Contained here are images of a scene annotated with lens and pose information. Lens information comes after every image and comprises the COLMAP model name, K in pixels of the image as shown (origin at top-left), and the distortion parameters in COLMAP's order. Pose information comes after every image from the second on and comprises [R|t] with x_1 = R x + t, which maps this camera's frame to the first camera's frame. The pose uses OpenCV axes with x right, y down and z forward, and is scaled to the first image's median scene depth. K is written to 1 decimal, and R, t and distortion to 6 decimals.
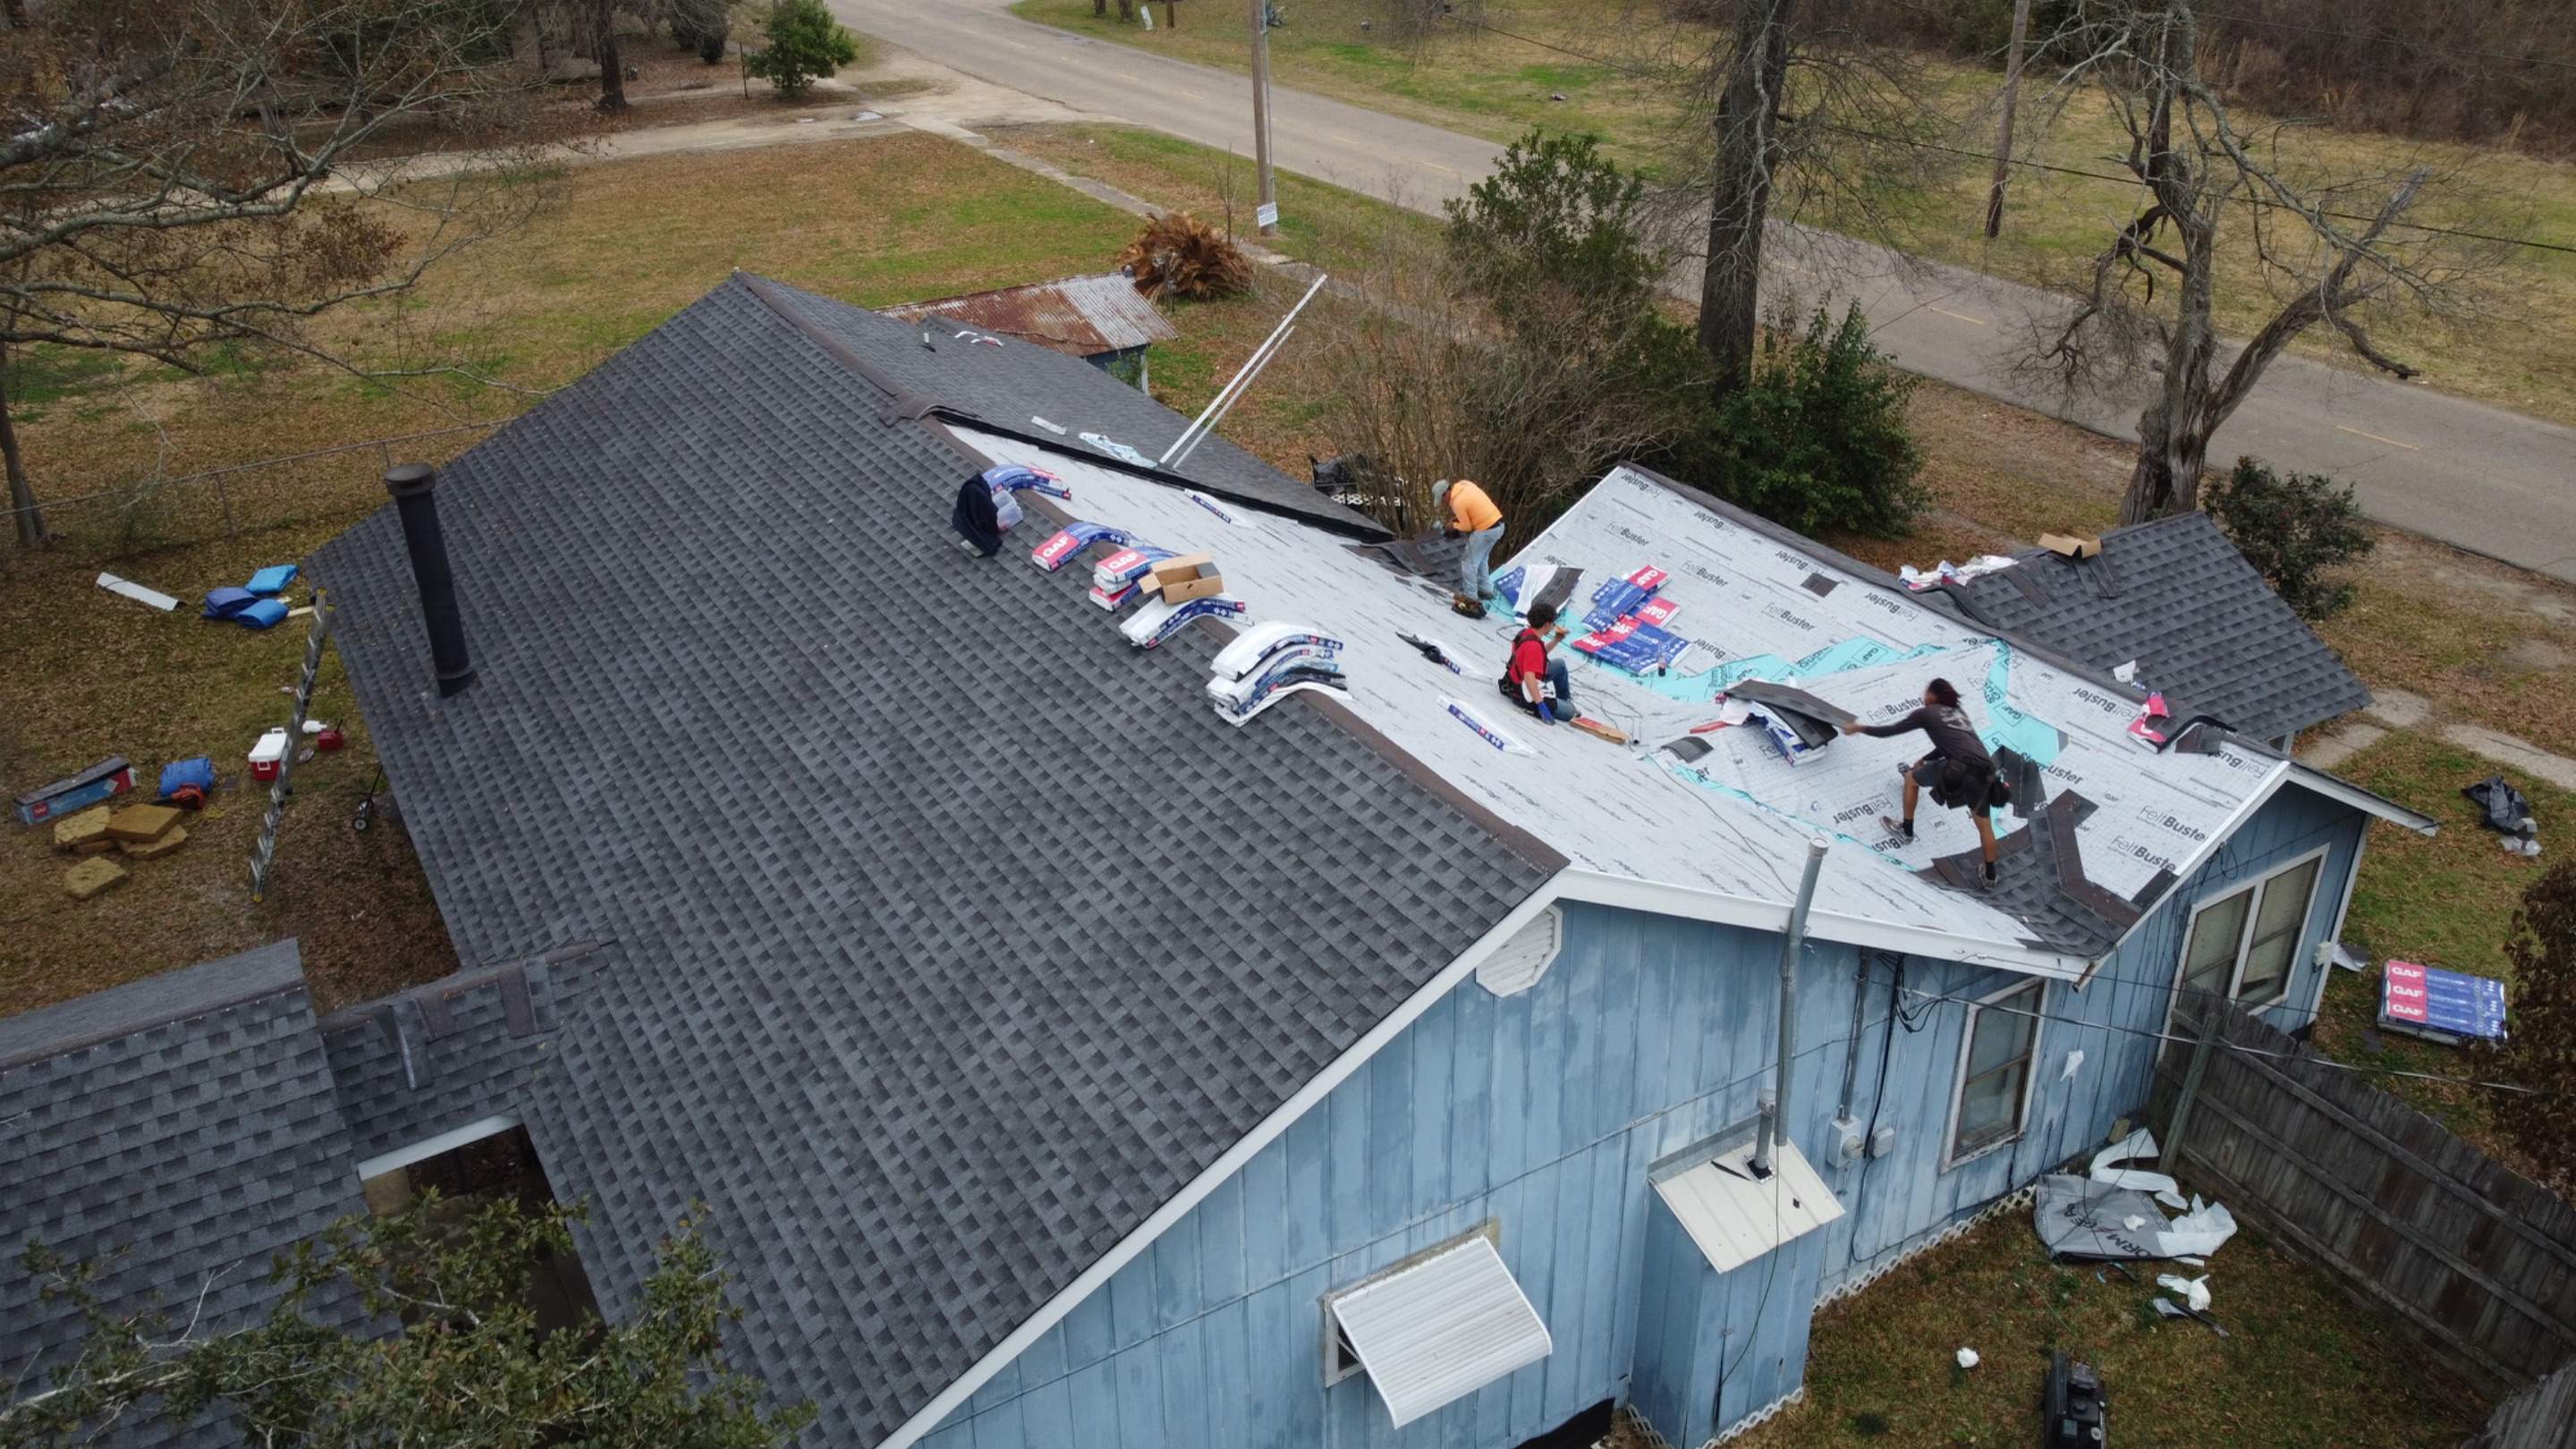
lens RADIAL K [[1949.3, 0, 1289.2], [0, 1949.3, 721.4], [0, 0, 1]] dist [0.003781, -0.013640]
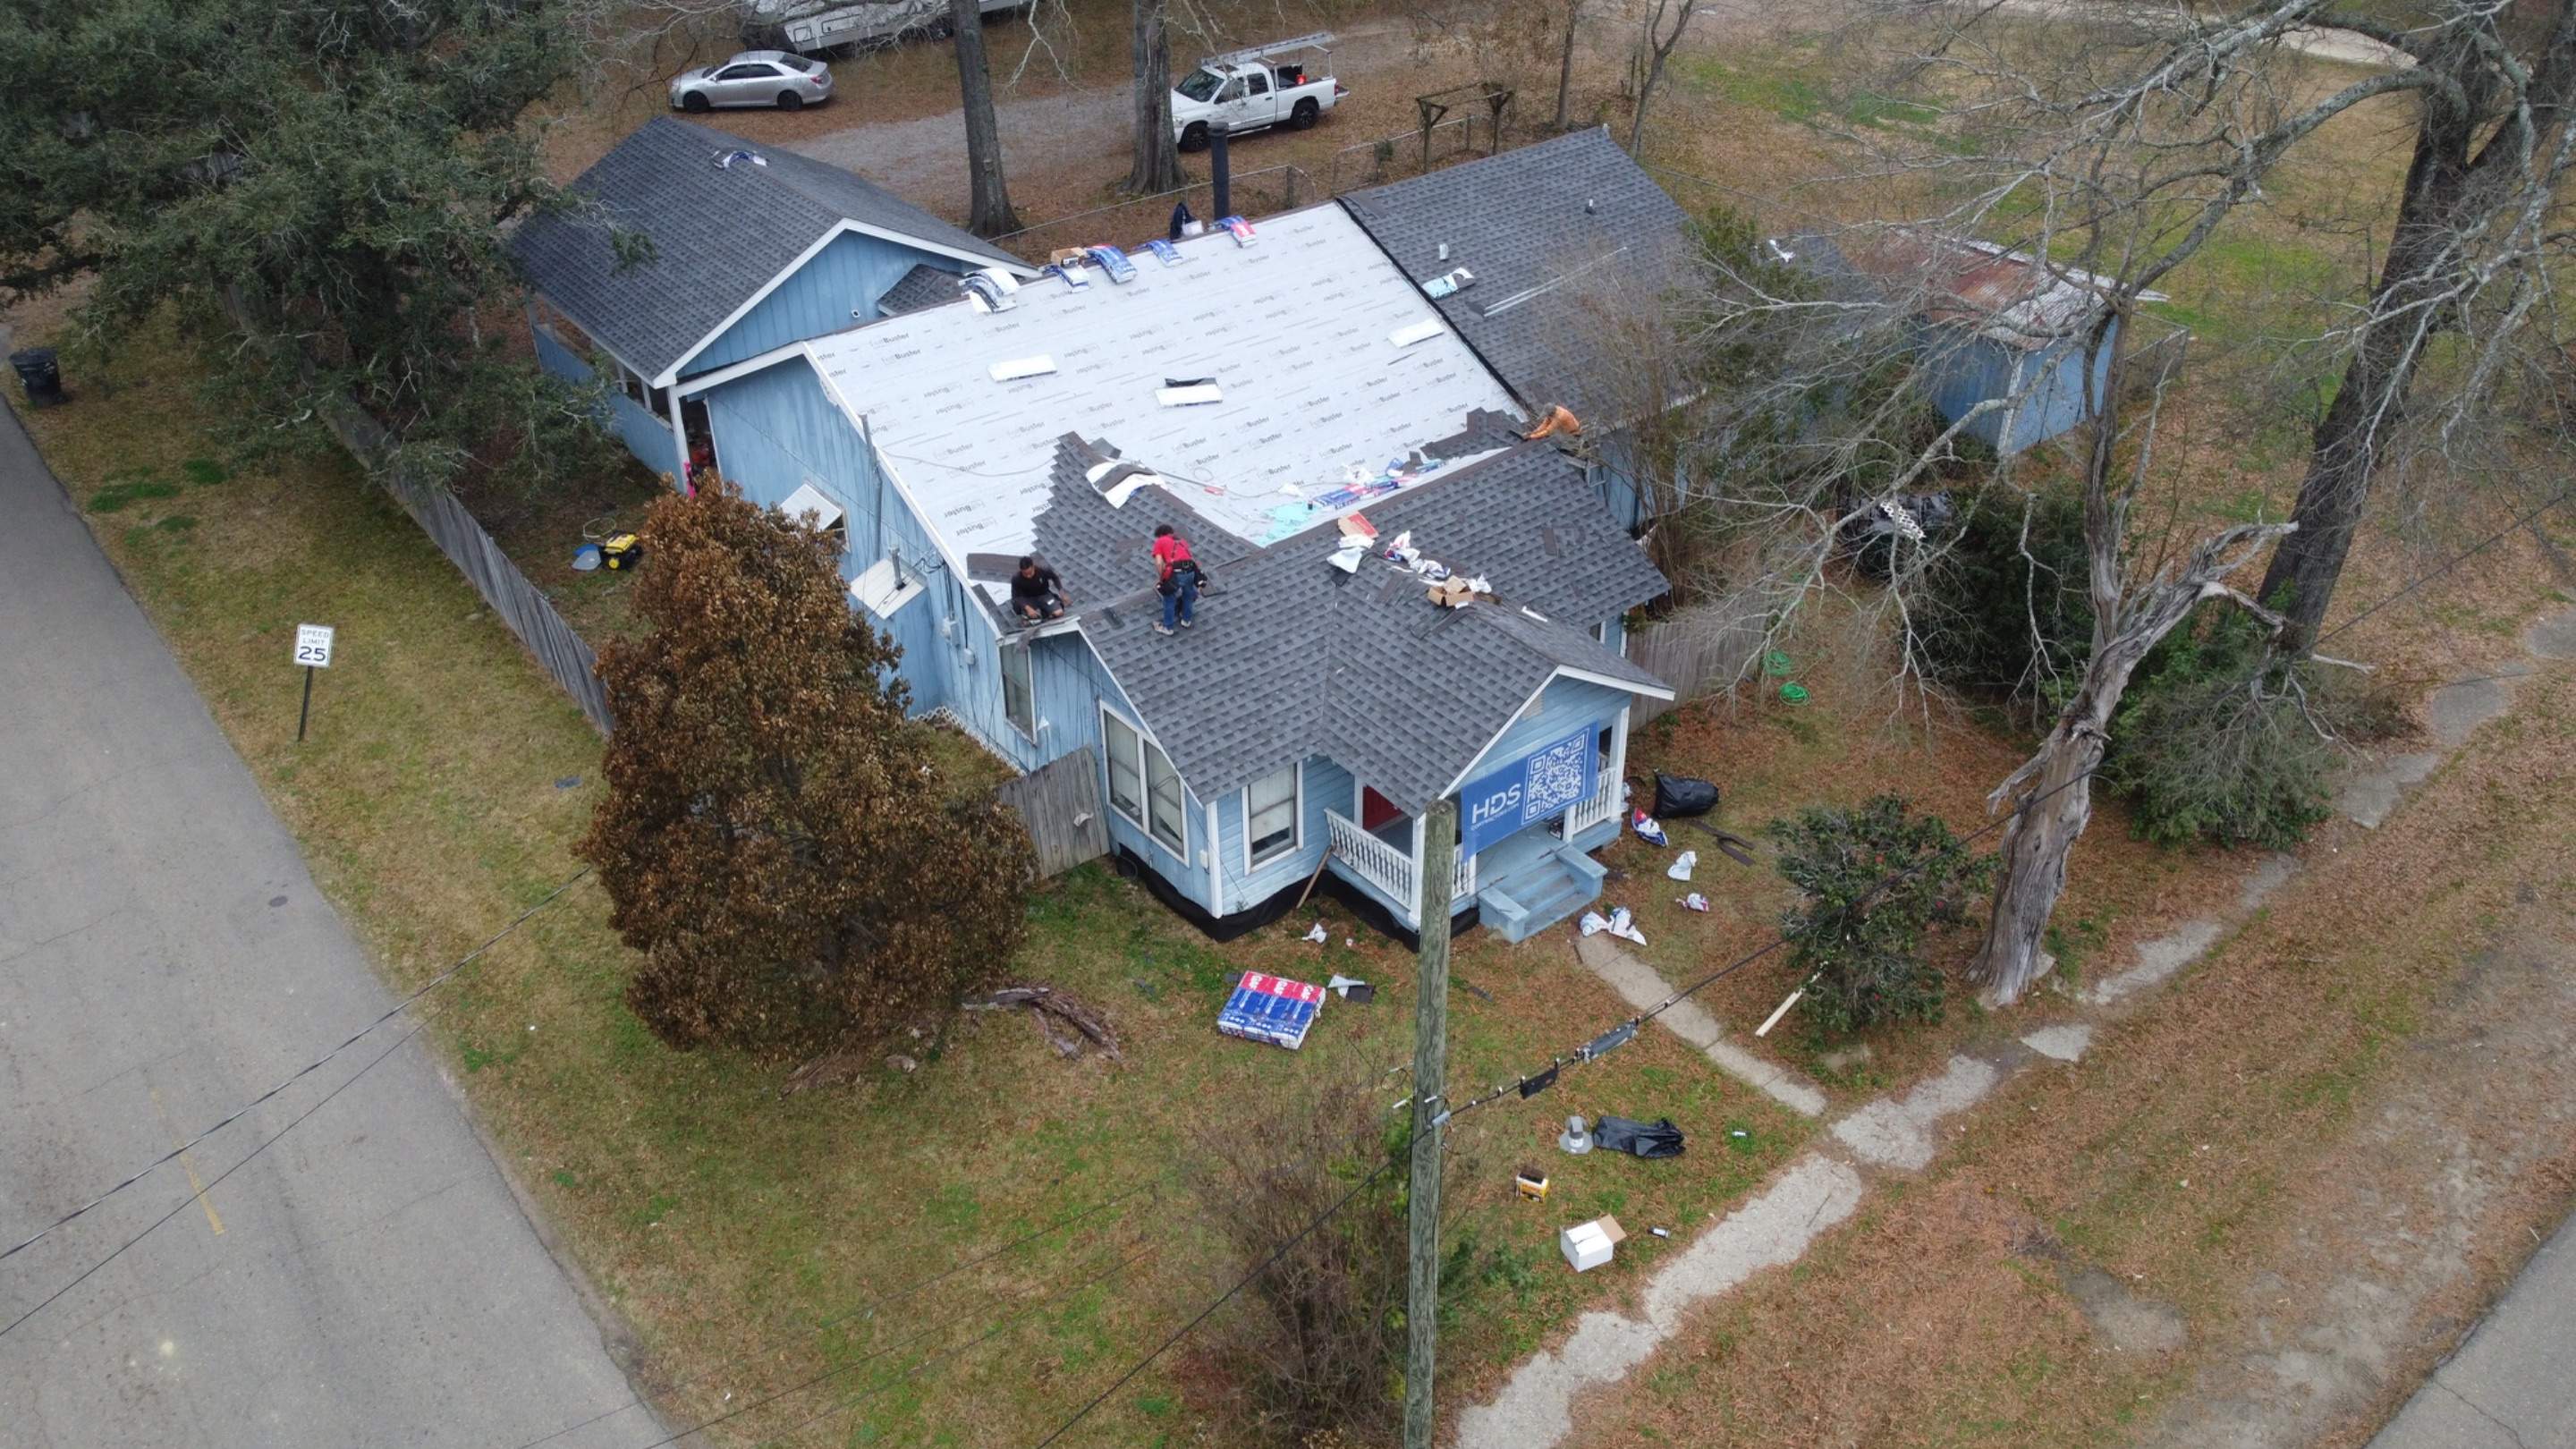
lens RADIAL K [[1949.3, 0, 1289.5], [0, 1949.3, 701.3], [0, 0, 1]] dist [0.003781, -0.013640]
pose [[0.127708, 0.546444, -0.827701, 1.852437], [-0.449900, 0.775653, 0.442666, -0.694135], [0.883901, 0.315851, 0.344902, 0.621100]]
